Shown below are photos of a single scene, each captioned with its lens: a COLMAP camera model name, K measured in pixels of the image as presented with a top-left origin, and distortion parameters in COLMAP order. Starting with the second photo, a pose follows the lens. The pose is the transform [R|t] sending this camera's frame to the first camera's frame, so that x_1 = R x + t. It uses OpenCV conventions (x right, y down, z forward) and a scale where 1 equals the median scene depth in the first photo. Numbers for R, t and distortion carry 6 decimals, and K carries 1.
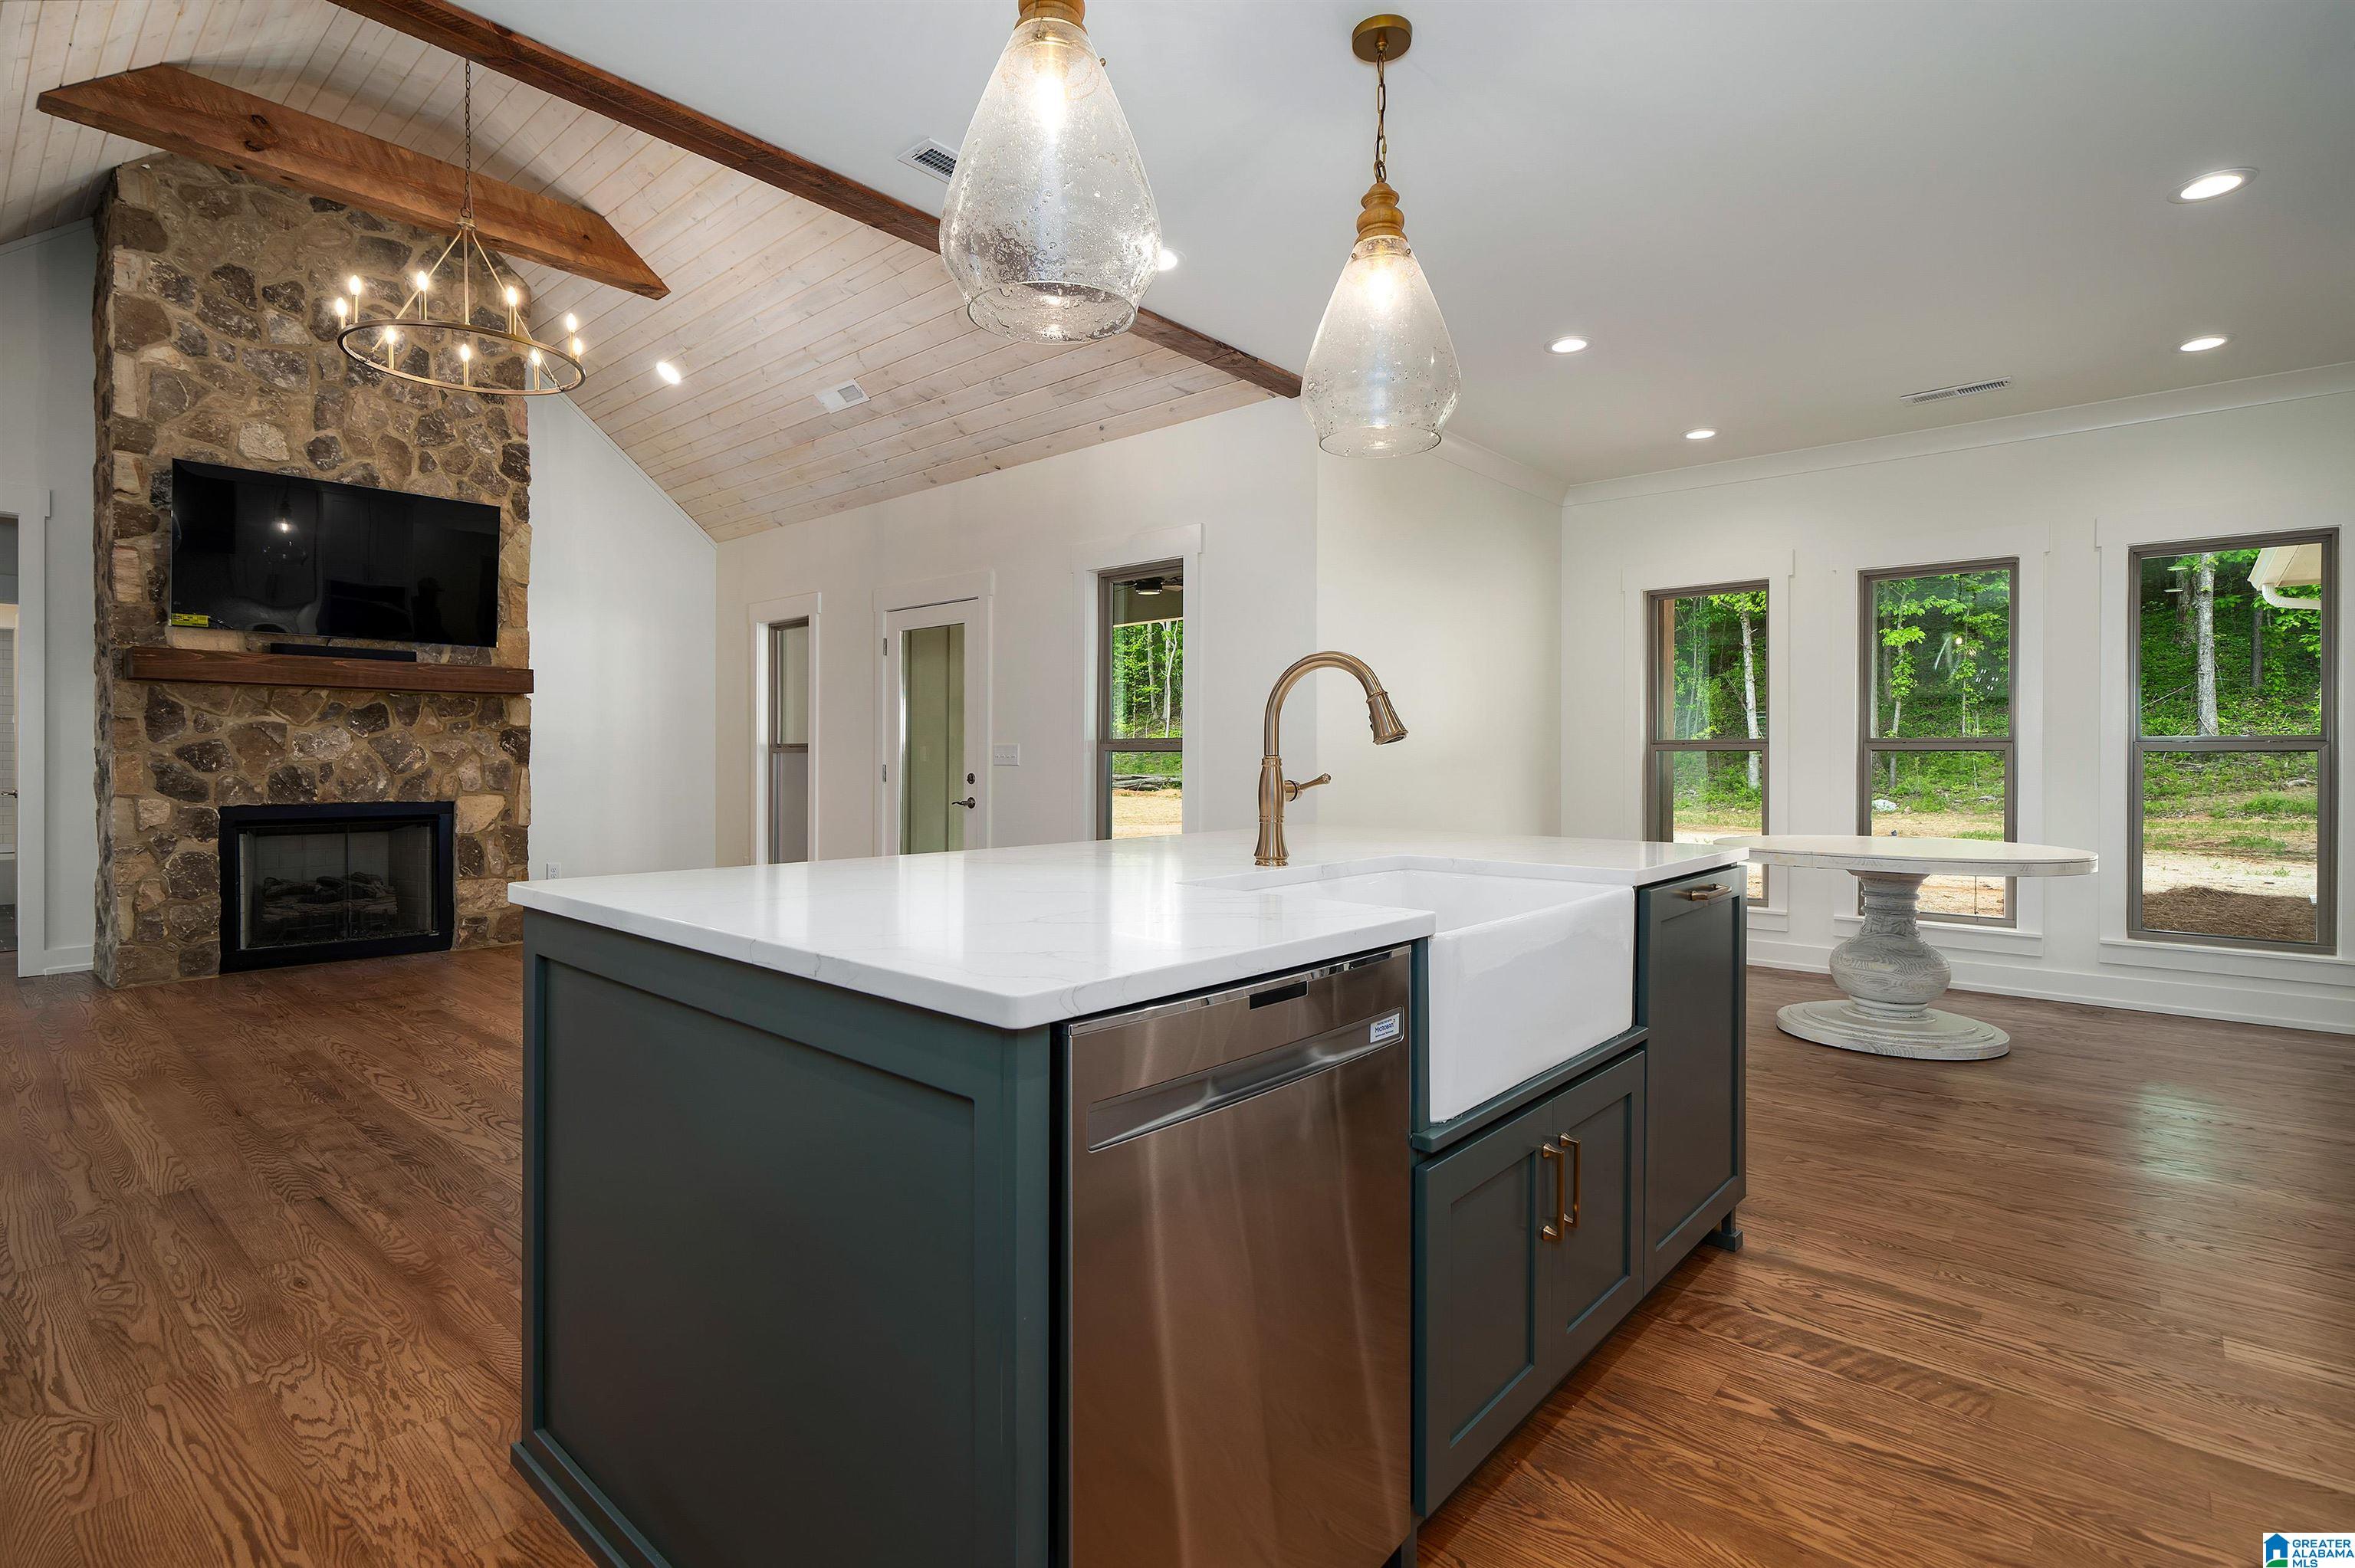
lens RADIAL K [[1128.5, 0, 1171.0], [0, 1128.5, 760.1], [0, 0, 1]] dist [-0.001092, 0.000750]
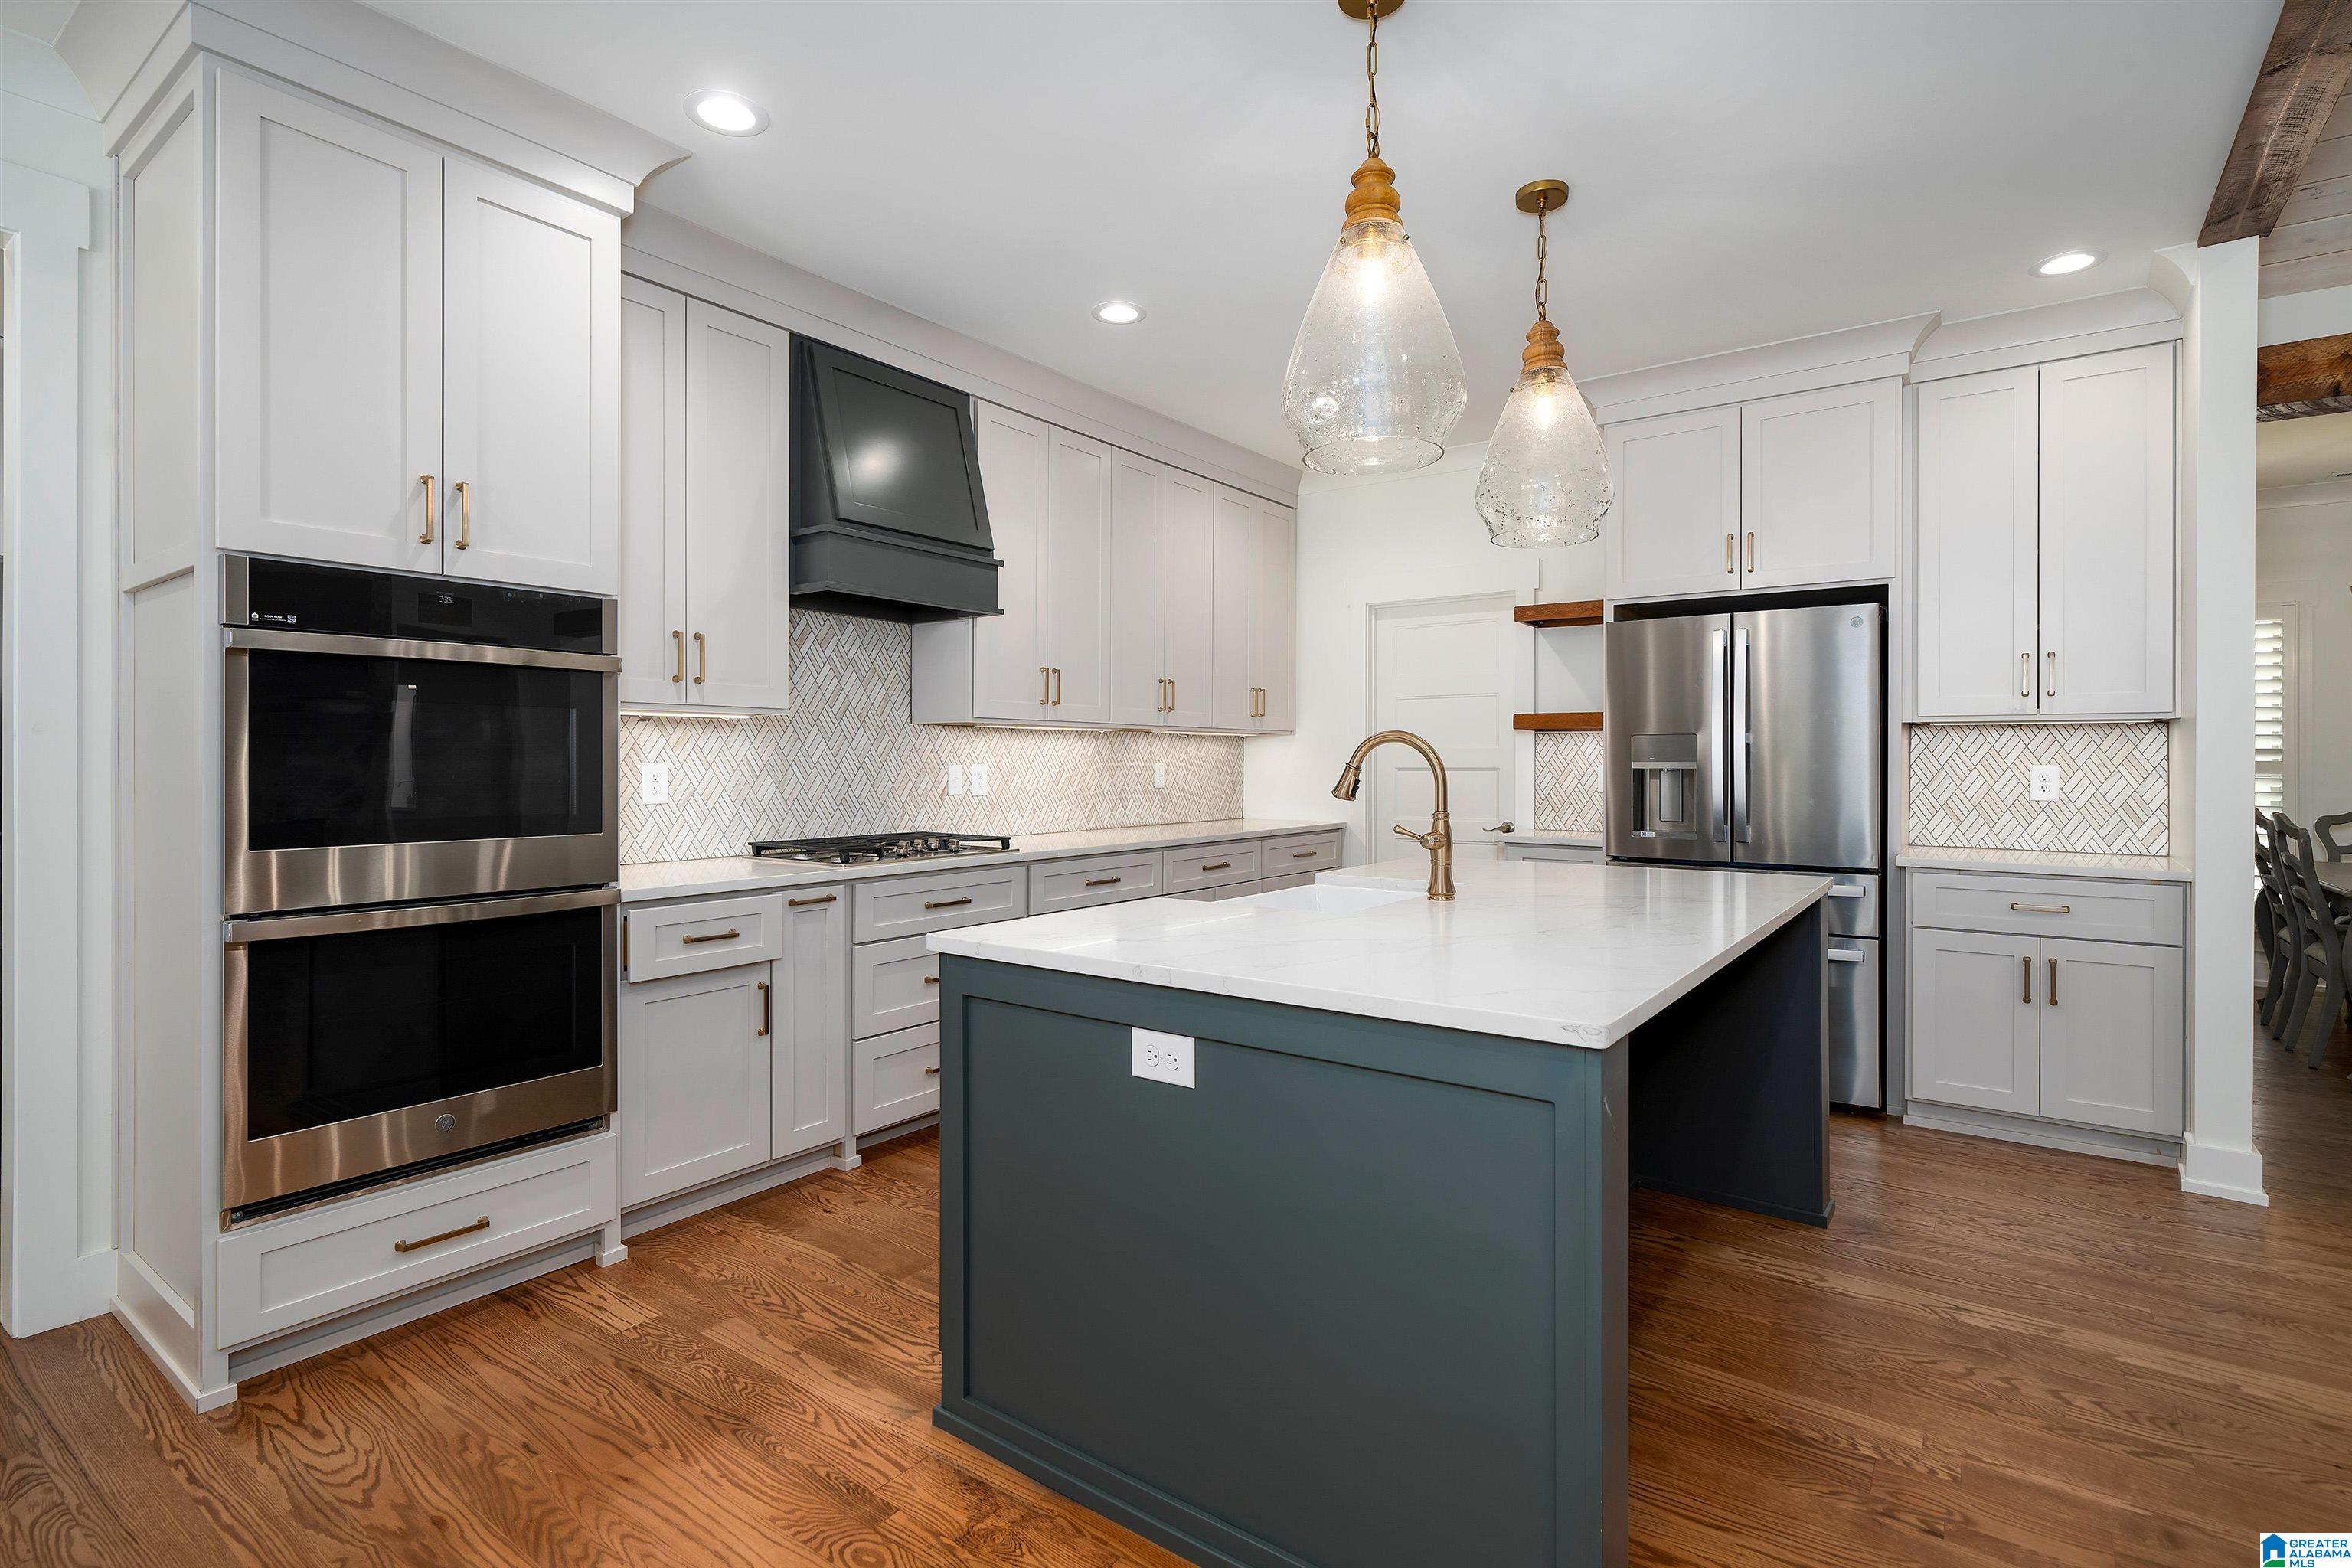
lens RADIAL K [[1127.3, 0, 1169.5], [0, 1127.3, 760.1], [0, 0, 1]] dist [-0.001092, 0.000750]
pose [[-0.996065, -0.003164, -0.088565, 0.176396], [-0.003332, 0.999993, 0.001749, -0.021449], [0.088559, 0.002037, -0.996069, 0.781778]]
